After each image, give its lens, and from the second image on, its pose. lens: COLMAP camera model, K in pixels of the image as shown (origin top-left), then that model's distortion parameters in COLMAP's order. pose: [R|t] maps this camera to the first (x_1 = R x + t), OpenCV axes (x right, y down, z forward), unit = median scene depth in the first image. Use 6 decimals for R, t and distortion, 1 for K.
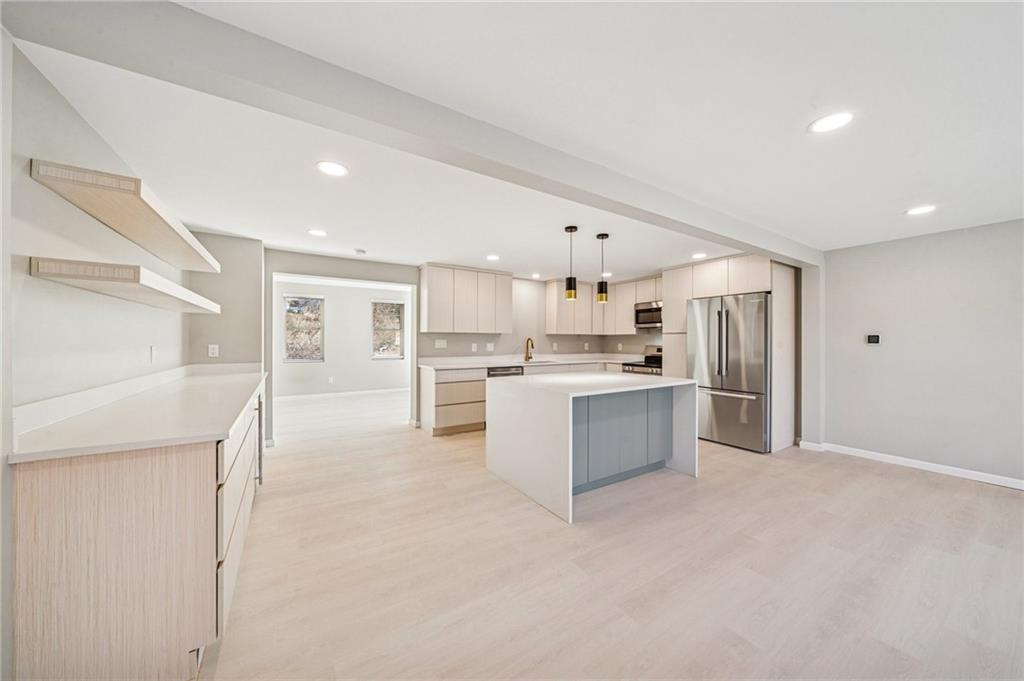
lens RADIAL K [[352.6, 0, 511.9], [0, 352.6, 341.1], [0, 0, 1]] dist [-0.008303, 0.000015]
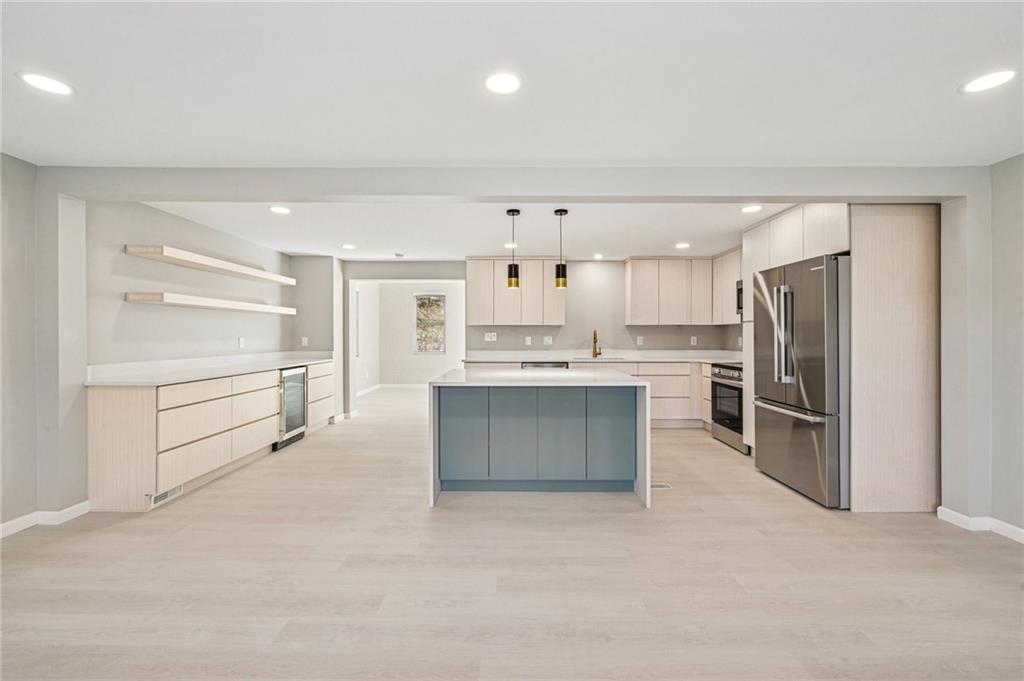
lens RADIAL K [[428.7, 0, 511.6], [0, 428.7, 336.5], [0, 0, 1]] dist [-0.004540, -0.000240]
pose [[0.838392, -0.000824, -0.545067, 0.538122], [0.001560, 0.999998, 0.000888, 0.006119], [0.545065, -0.001594, 0.838392, 0.033209]]
